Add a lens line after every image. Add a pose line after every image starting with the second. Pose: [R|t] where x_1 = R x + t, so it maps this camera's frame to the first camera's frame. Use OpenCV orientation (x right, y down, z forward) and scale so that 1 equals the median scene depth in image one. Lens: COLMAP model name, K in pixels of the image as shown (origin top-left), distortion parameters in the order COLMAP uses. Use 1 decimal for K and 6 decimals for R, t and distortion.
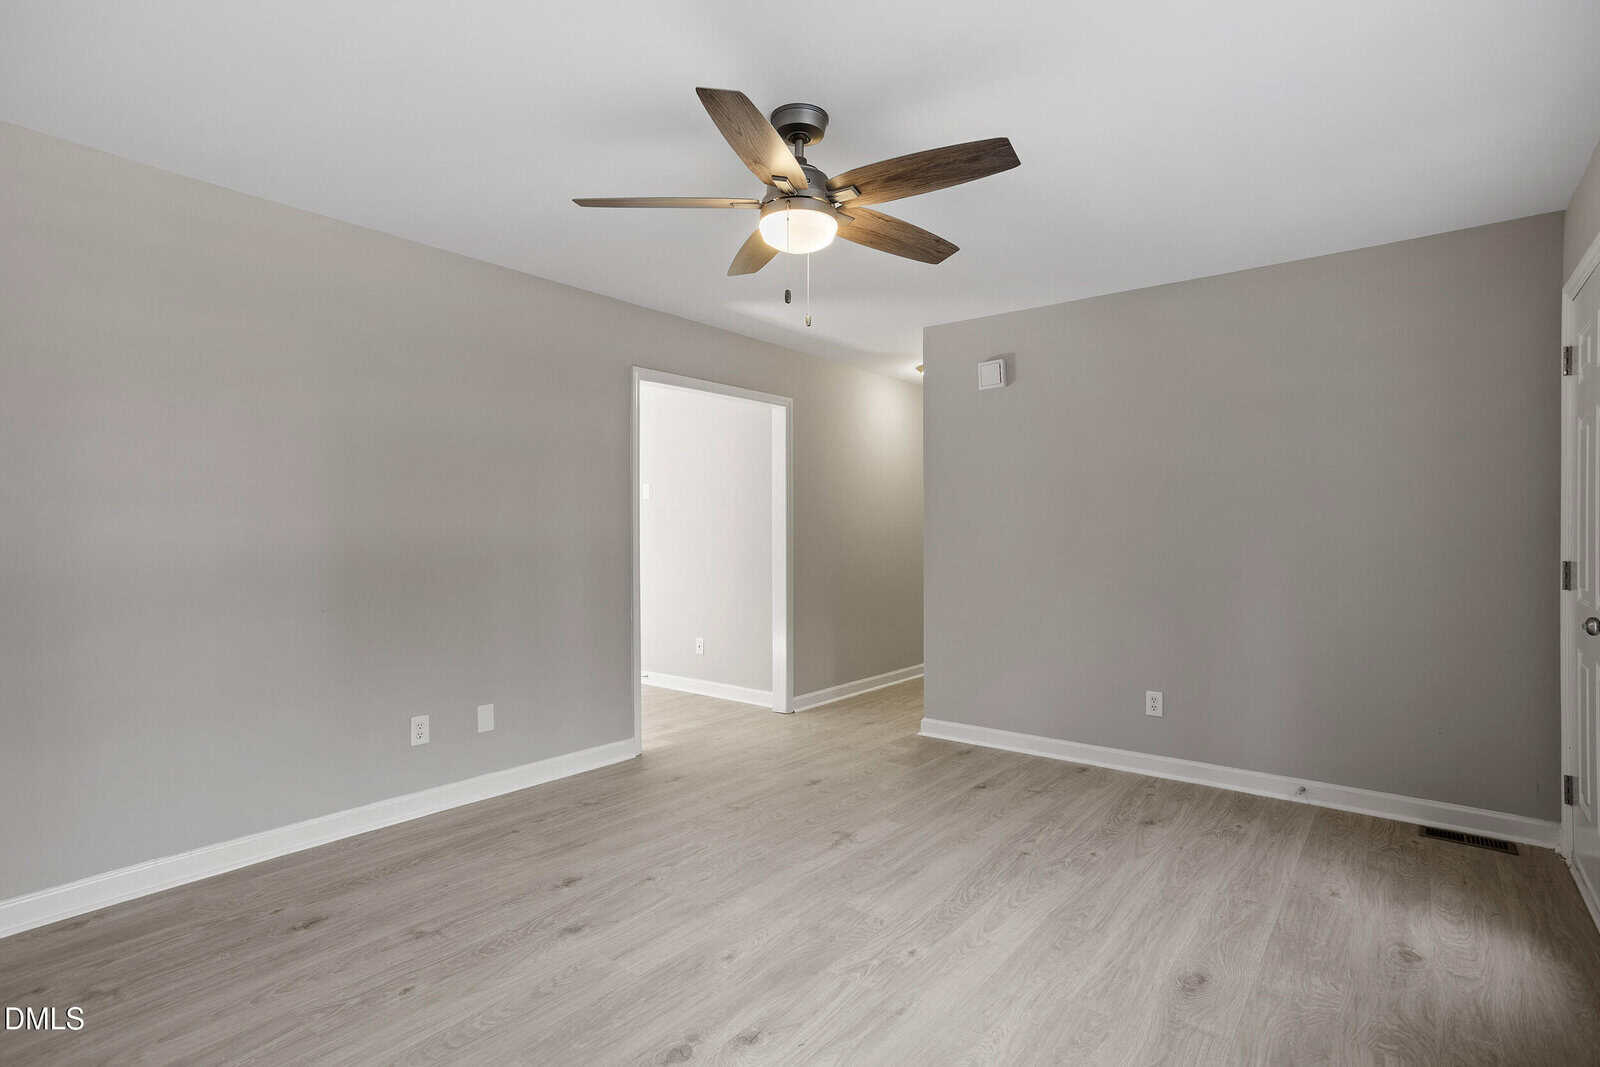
lens RADIAL K [[777.0, 0, 812.1], [0, 777.0, 538.7], [0, 0, 1]] dist [-0.031175, 0.013203]
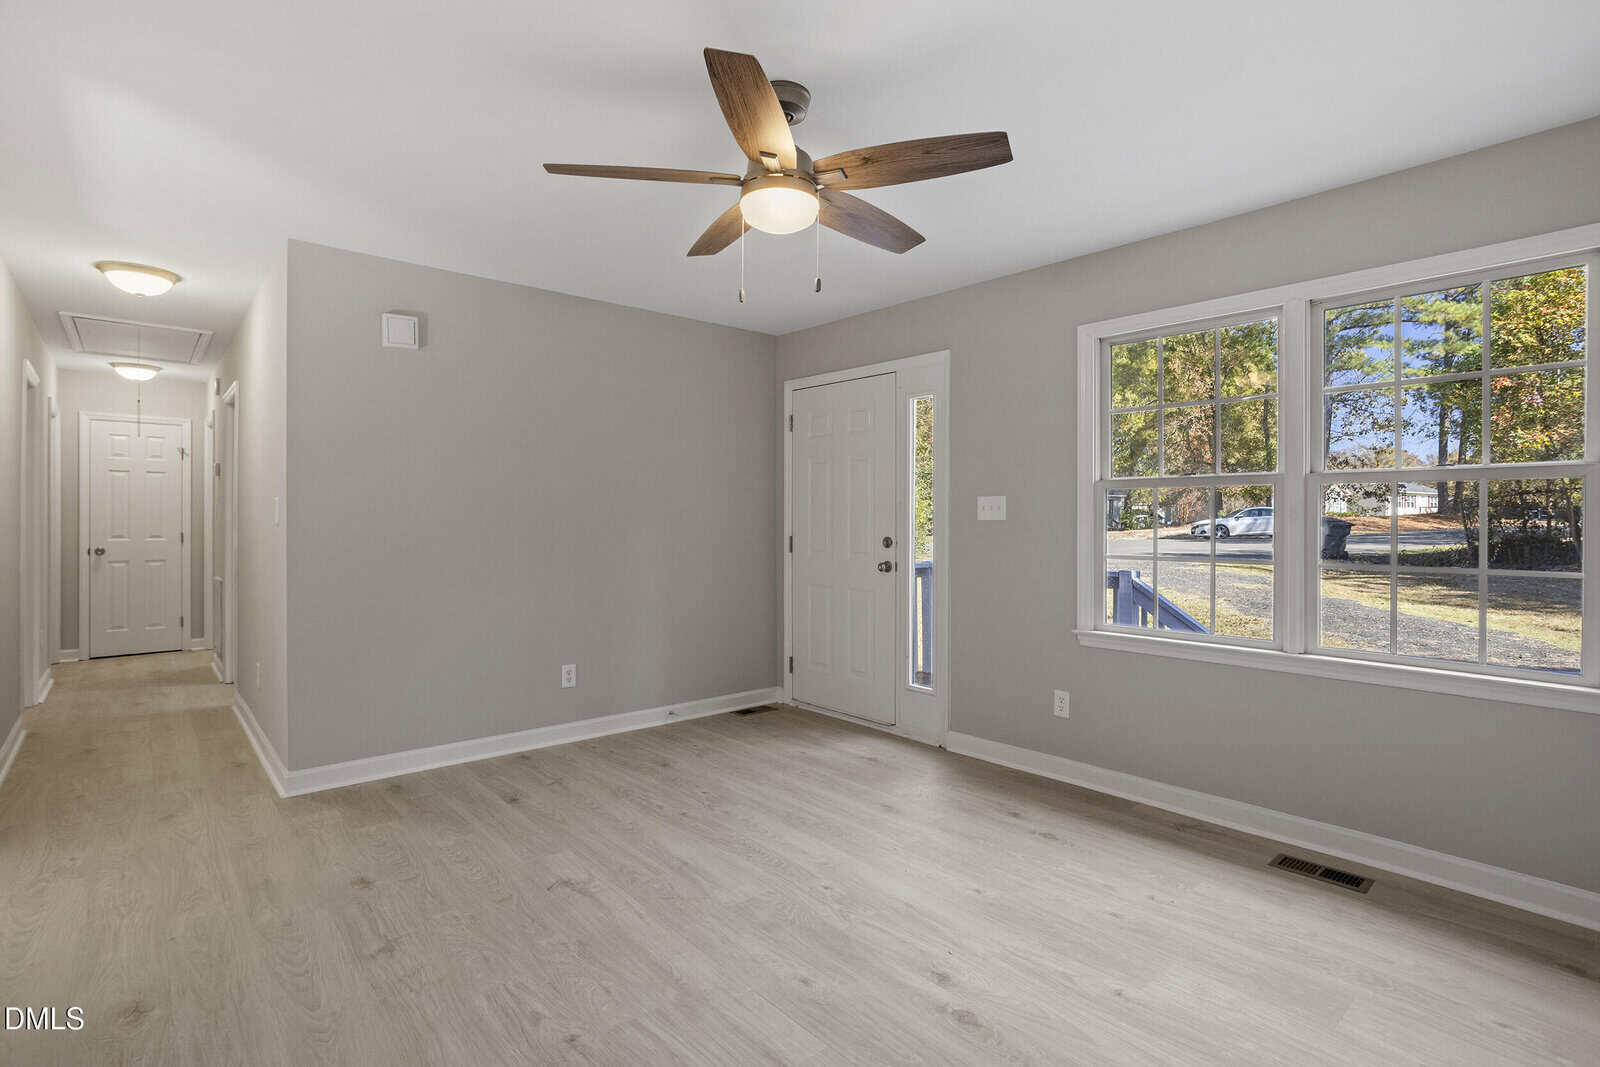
lens RADIAL K [[777.0, 0, 798.3], [0, 777.0, 532.8], [0, 0, 1]] dist [-0.031175, 0.013203]
pose [[0.179936, -0.014516, 0.983571, -0.670418], [0.002832, 0.999895, 0.014239, -0.005501], [-0.983674, 0.000223, 0.179958, 0.558865]]
